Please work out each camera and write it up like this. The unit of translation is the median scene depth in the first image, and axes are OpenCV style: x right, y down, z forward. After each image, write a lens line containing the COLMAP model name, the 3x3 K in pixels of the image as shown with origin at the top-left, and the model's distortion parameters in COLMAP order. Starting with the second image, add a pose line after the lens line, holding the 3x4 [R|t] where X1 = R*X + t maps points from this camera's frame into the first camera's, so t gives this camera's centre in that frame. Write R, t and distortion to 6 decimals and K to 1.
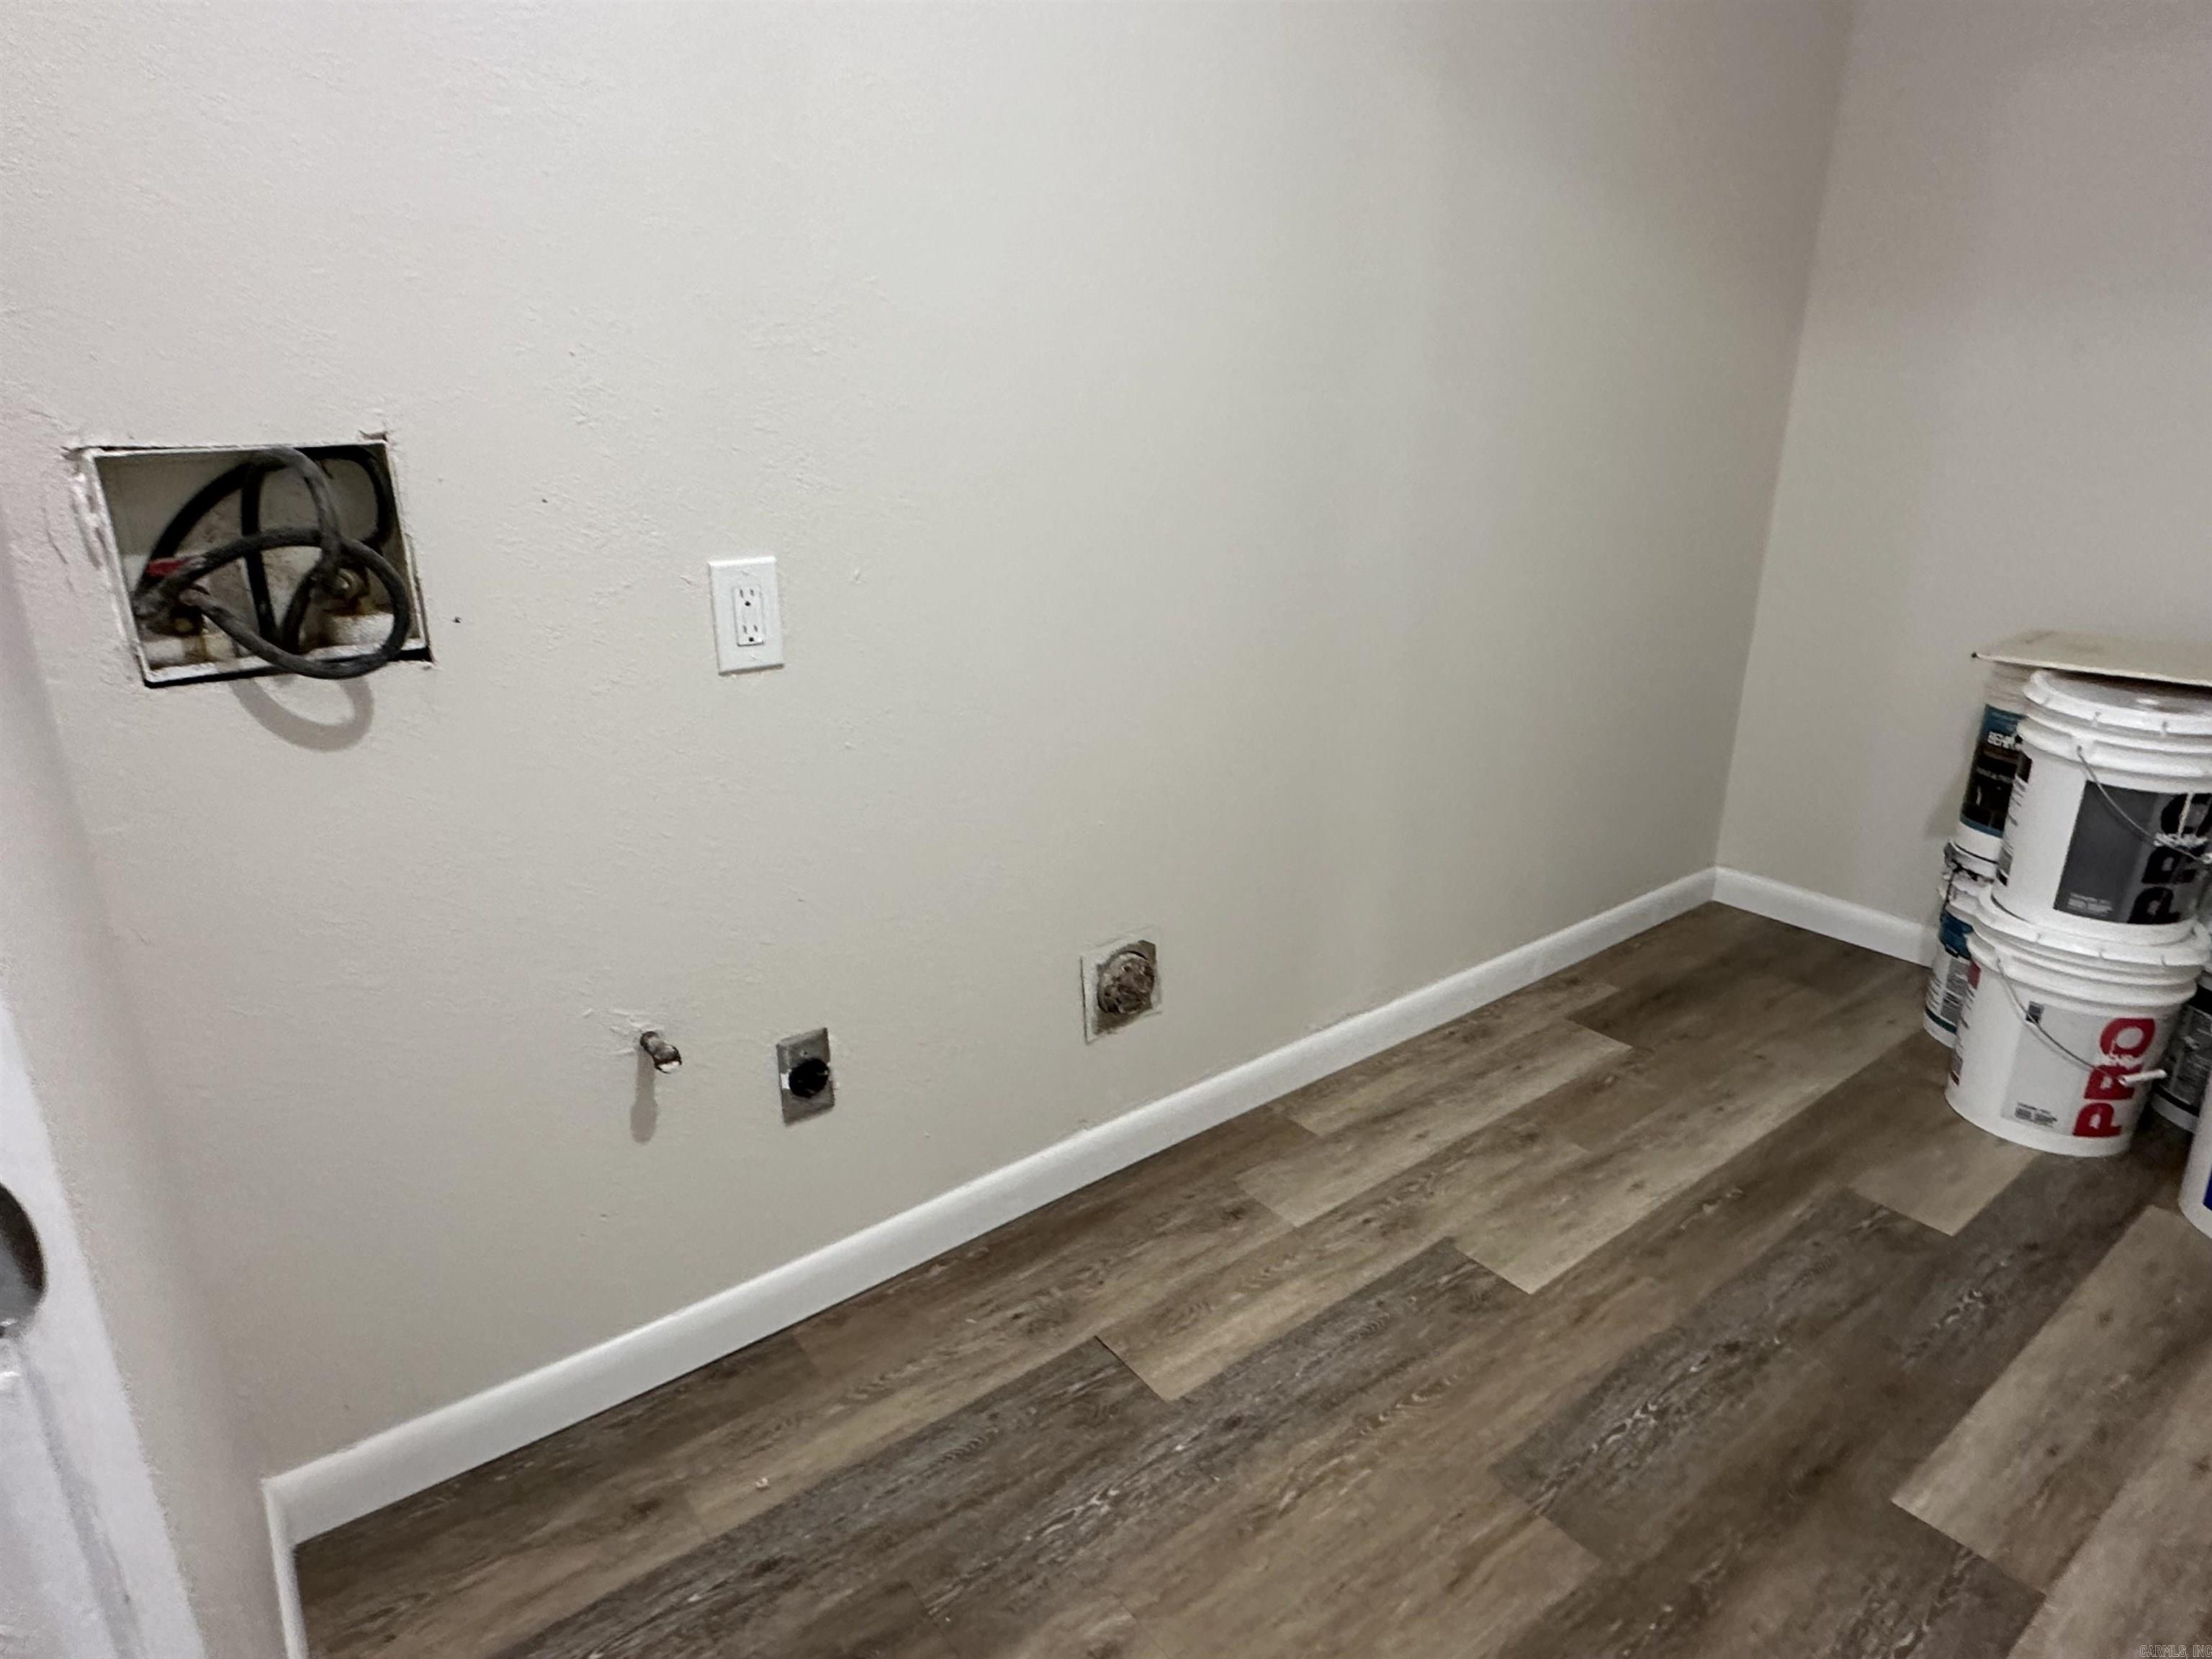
lens RADIAL K [[1260.6, 0, 1094.6], [0, 1260.6, 832.5], [0, 0, 1]] dist [-0.005243, 0.001466]
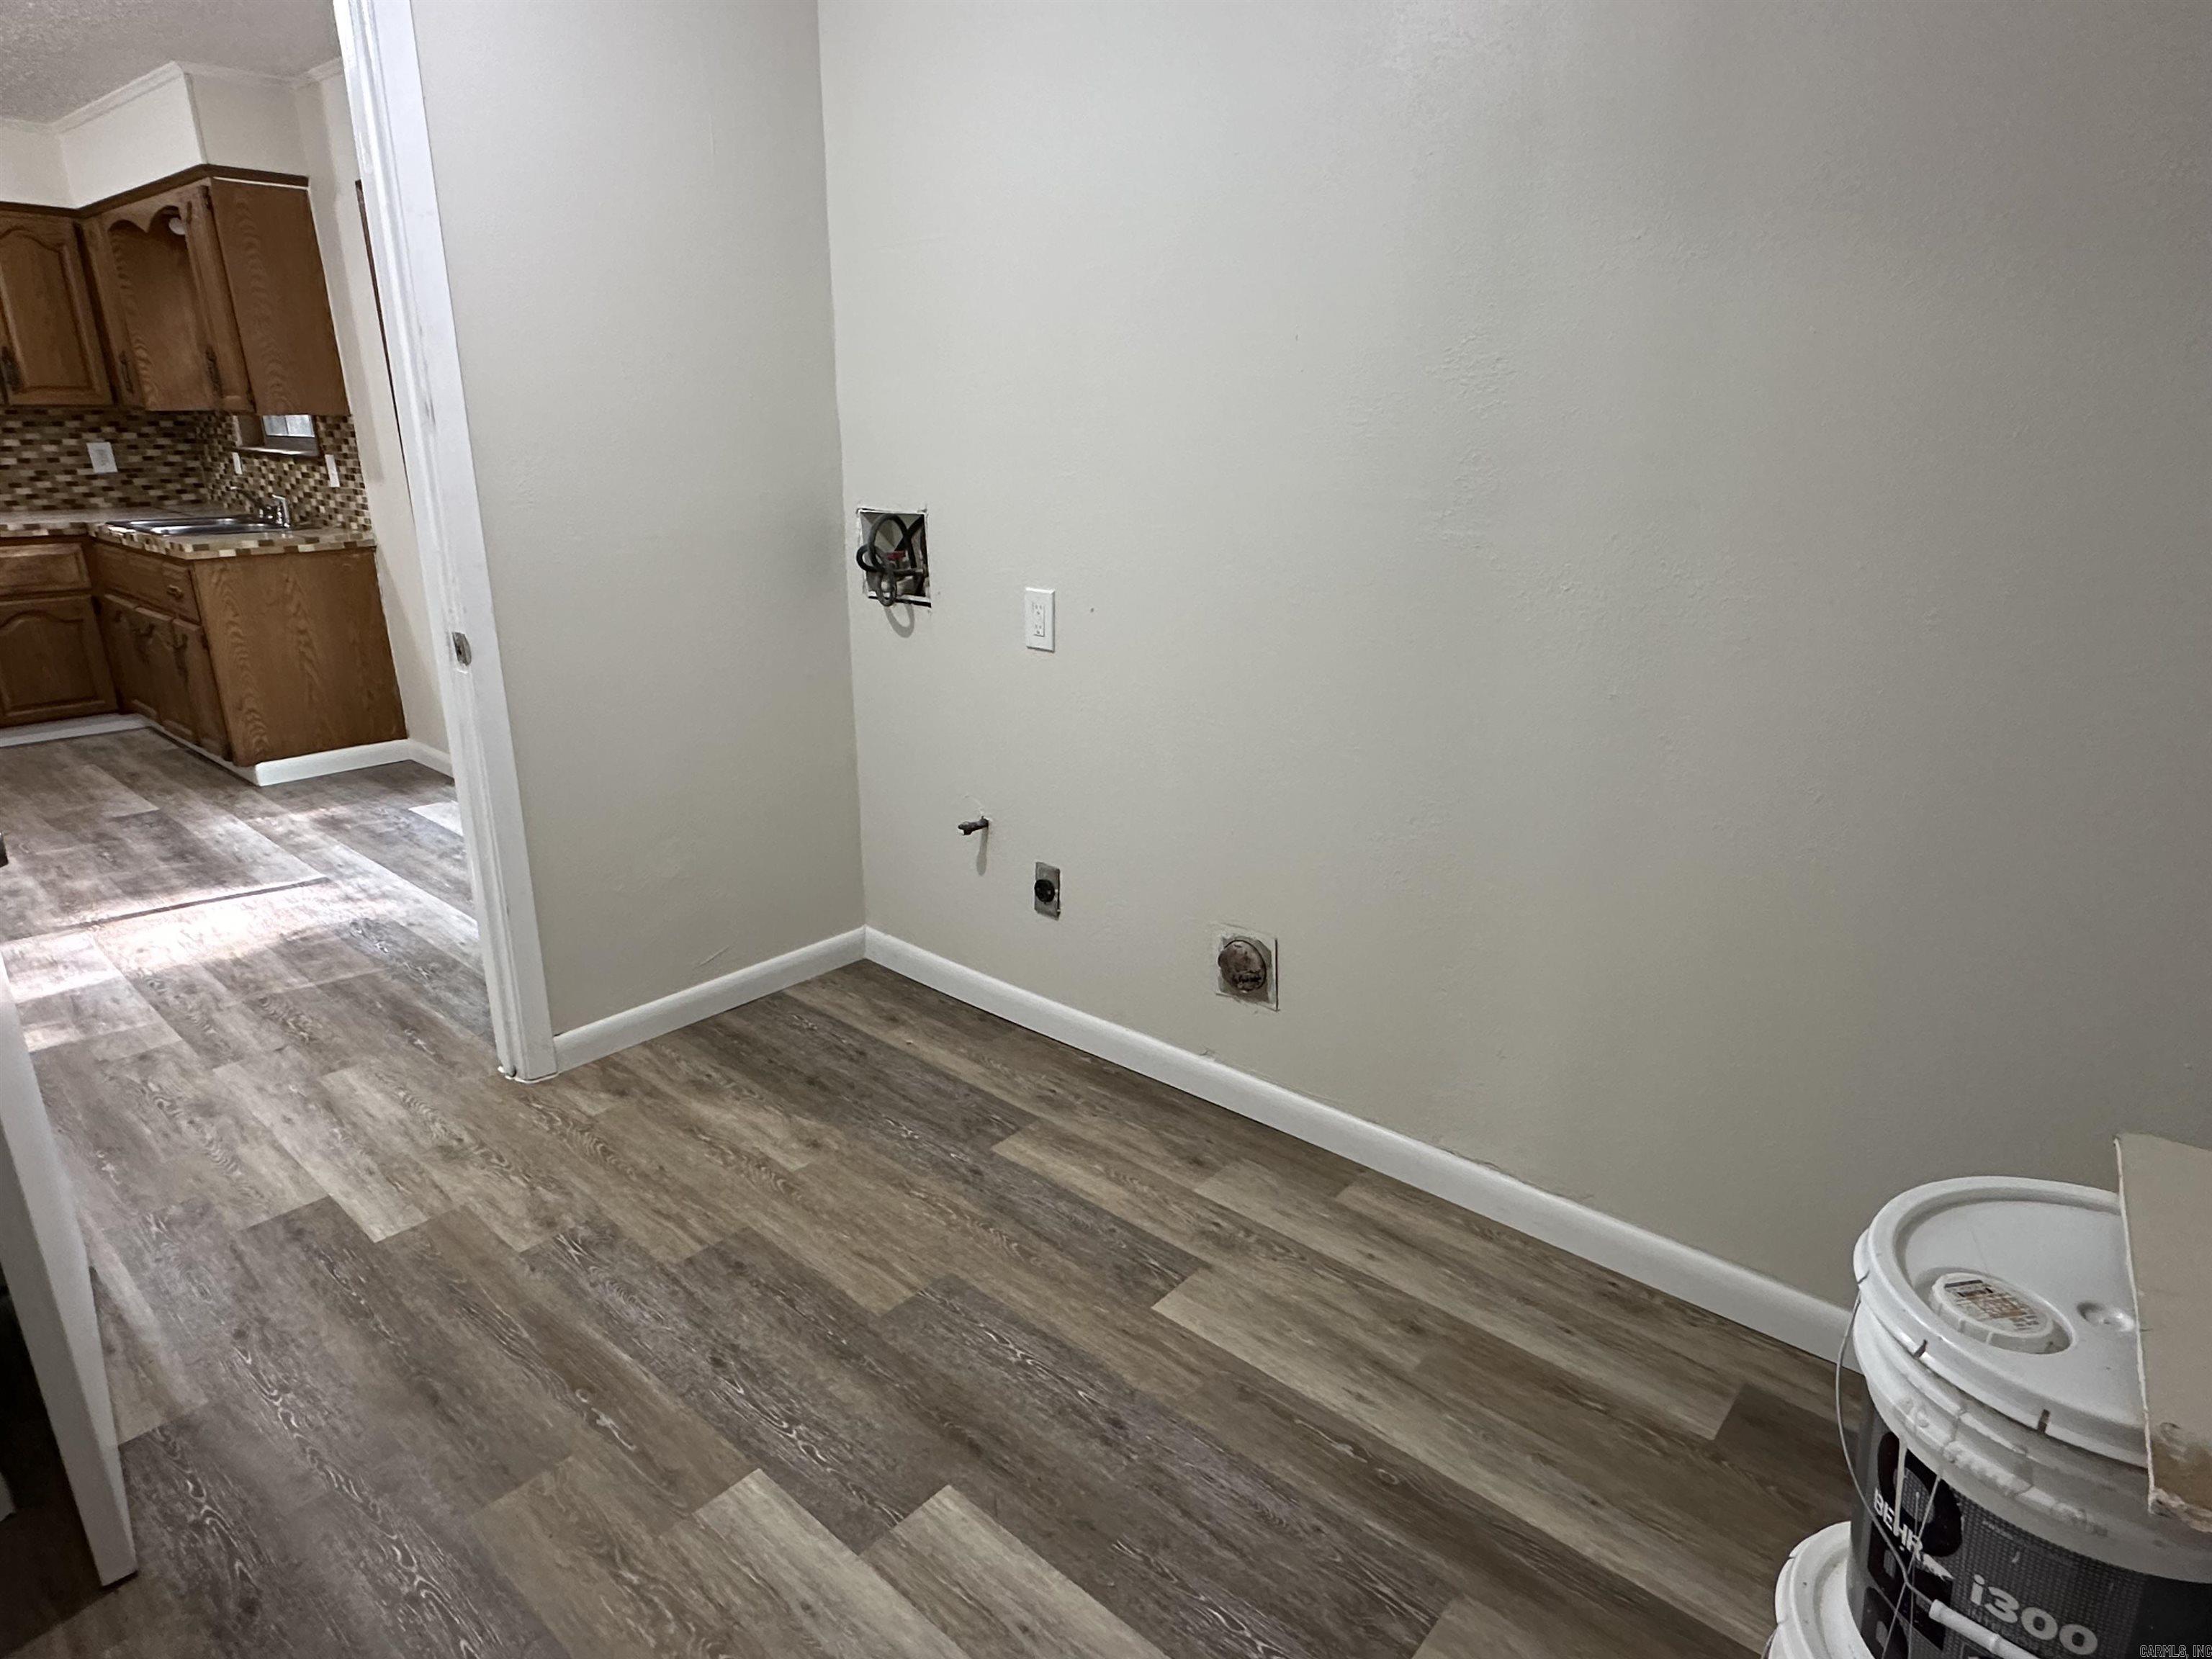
lens RADIAL K [[1260.6, 0, 1094.6], [0, 1260.6, 837.7], [0, 0, 1]] dist [-0.005243, 0.001466]
pose [[0.205065, 0.317787, -0.925721, 1.265719], [-0.325851, 0.914032, 0.241592, -0.288293], [0.922914, 0.252105, 0.290987, 0.507524]]
